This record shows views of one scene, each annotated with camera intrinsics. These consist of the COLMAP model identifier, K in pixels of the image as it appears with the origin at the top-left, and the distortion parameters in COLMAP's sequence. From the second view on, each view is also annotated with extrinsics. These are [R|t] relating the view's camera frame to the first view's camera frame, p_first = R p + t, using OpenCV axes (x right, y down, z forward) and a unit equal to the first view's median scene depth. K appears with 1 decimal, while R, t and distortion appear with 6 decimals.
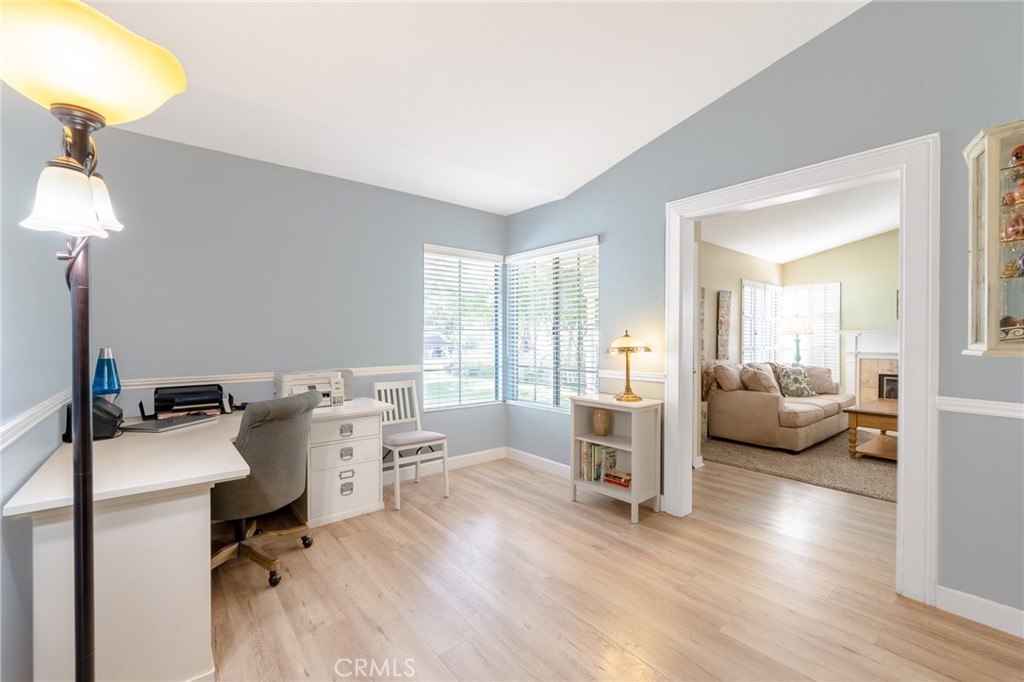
lens RADIAL K [[427.4, 0, 510.3], [0, 427.4, 341.0], [0, 0, 1]] dist [0.003946, -0.000567]
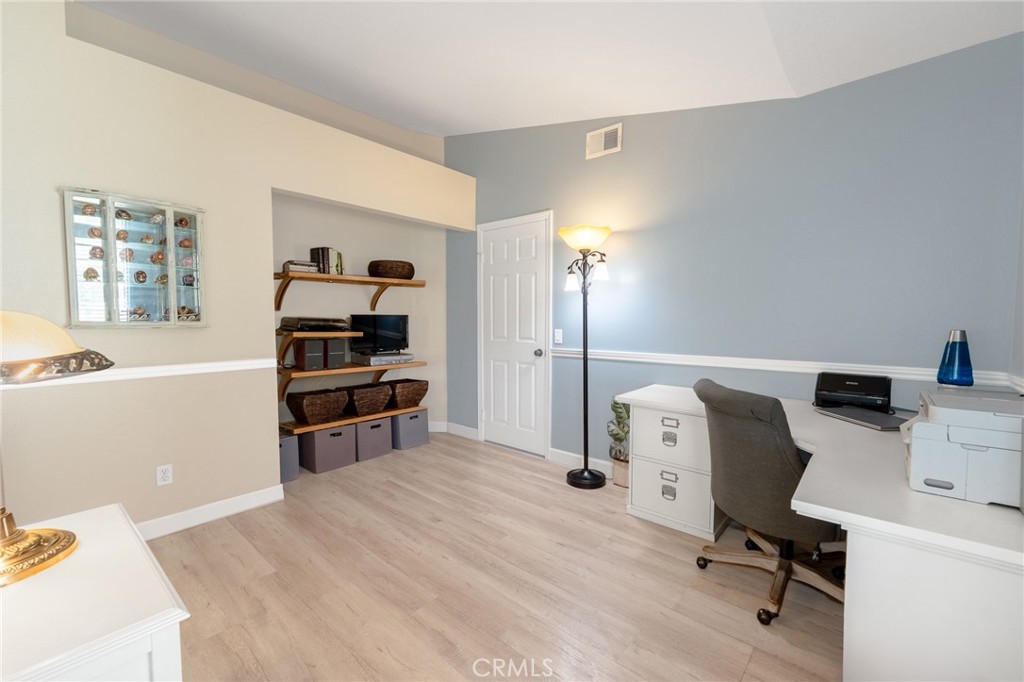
lens RADIAL K [[427.4, 0, 517.0], [0, 427.4, 340.2], [0, 0, 1]] dist [0.003946, -0.000567]
pose [[-0.986755, 0.010063, -0.161908, 0.027734], [-0.000063, 0.998050, 0.062419, -0.017287], [0.162220, 0.061603, -0.984830, 2.112719]]
